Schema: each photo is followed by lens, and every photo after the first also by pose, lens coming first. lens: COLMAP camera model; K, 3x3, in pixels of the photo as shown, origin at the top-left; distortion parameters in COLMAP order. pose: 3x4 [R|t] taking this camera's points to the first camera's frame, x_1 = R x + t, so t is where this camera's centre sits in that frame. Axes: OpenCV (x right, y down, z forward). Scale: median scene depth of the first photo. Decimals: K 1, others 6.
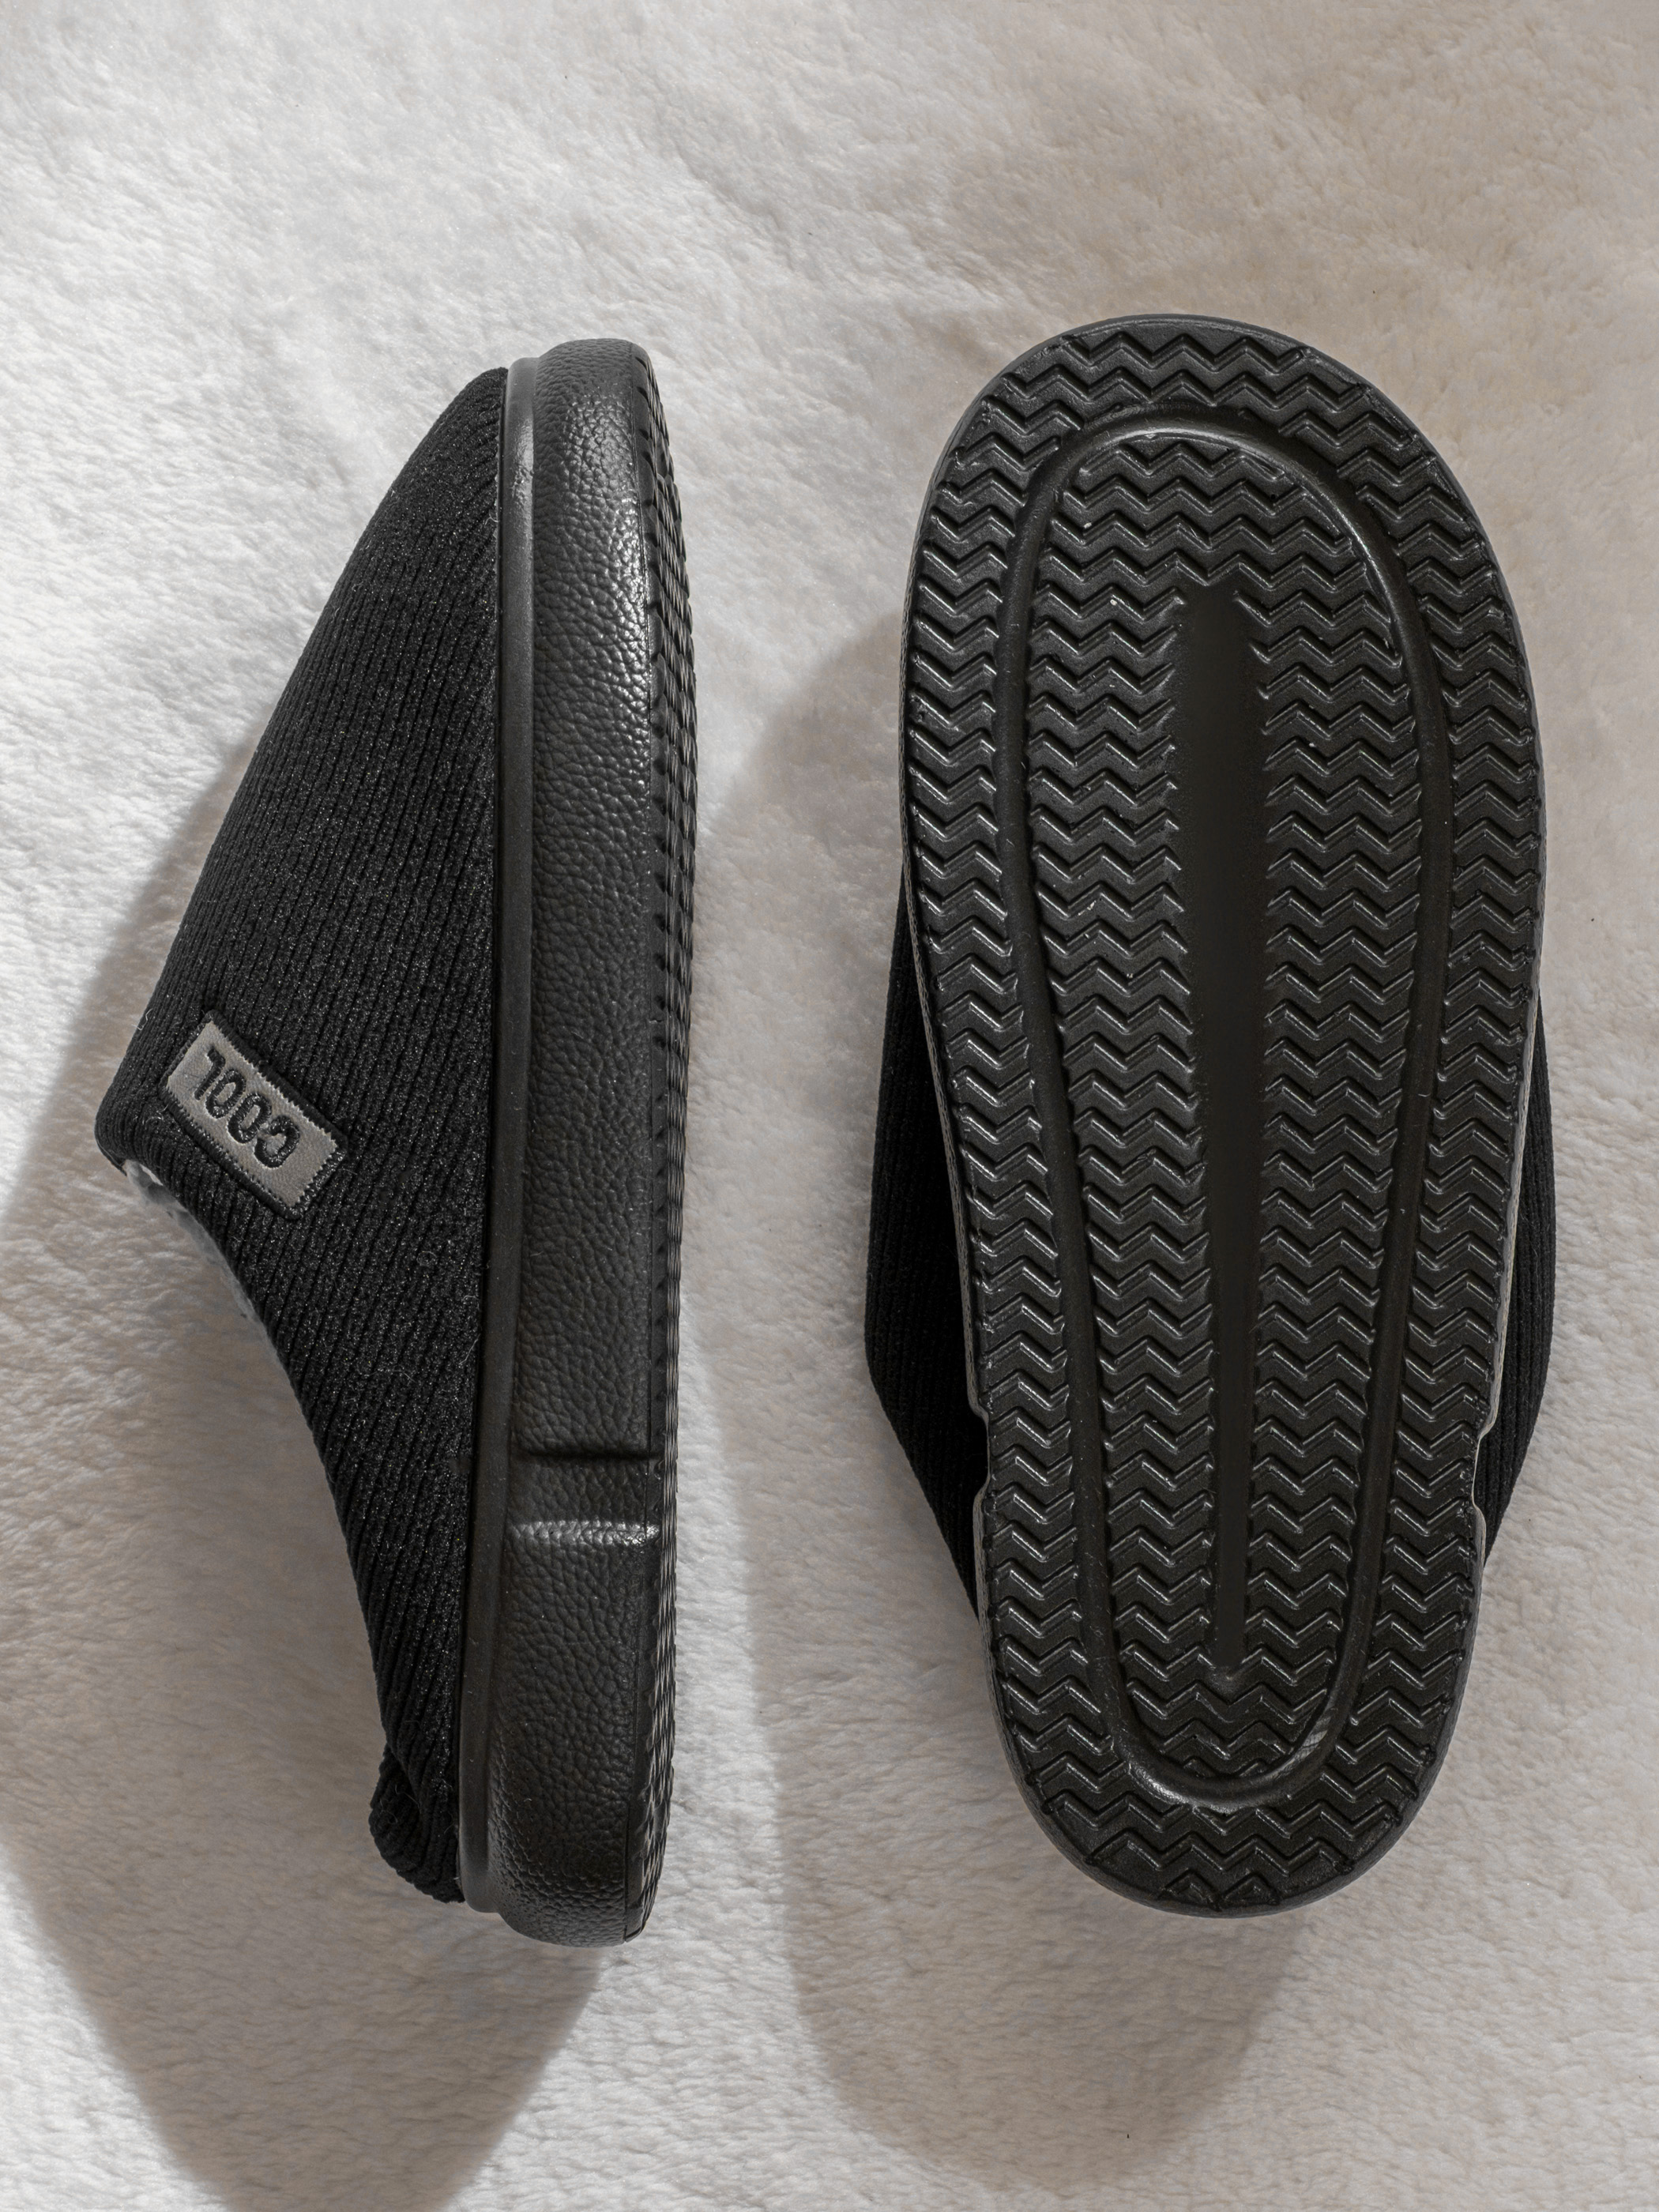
lens RADIAL K [[7221.1, 0, 829.5], [0, 7221.1, 1106.0], [0, 0, 1]] dist [0.035606, -2.147457]
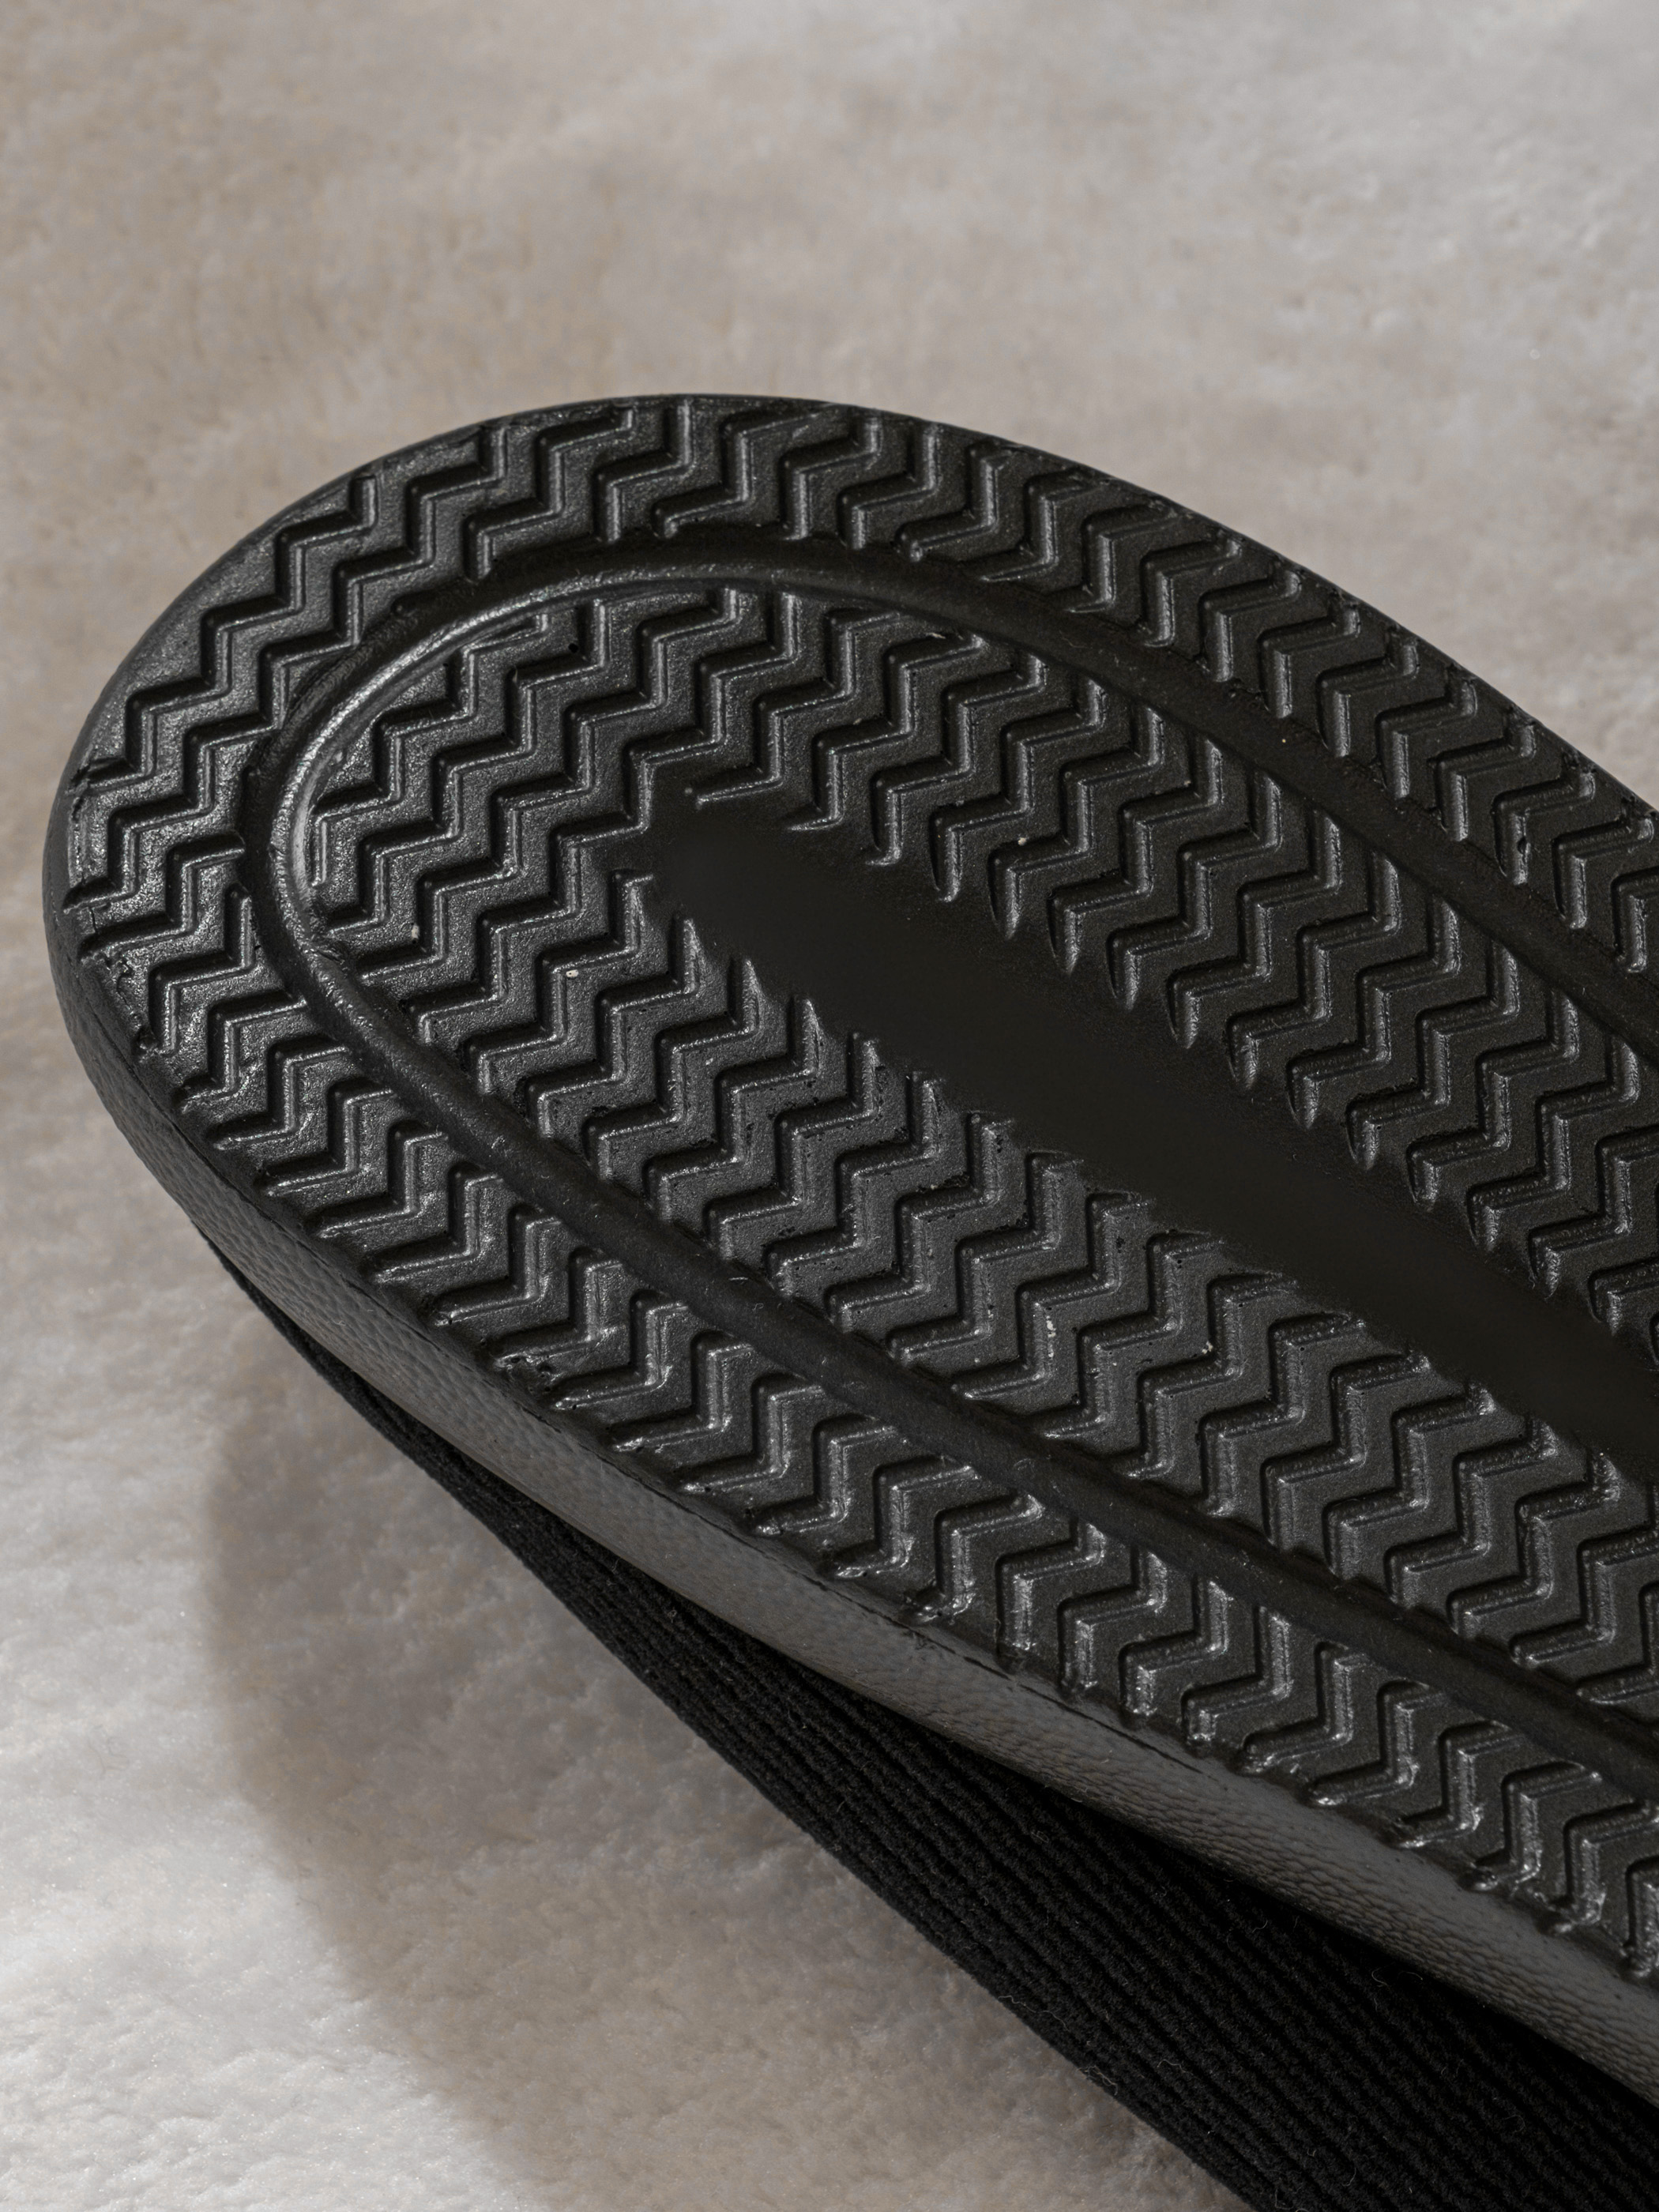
lens RADIAL K [[7221.1, 0, 829.5], [0, 7221.1, 1106.0], [0, 0, 1]] dist [0.035606, -2.147457]
pose [[0.573131, -0.747681, 0.335401, -0.128152], [0.800018, 0.599153, -0.031423, -0.033079], [-0.177462, 0.286337, 0.941551, 0.511590]]
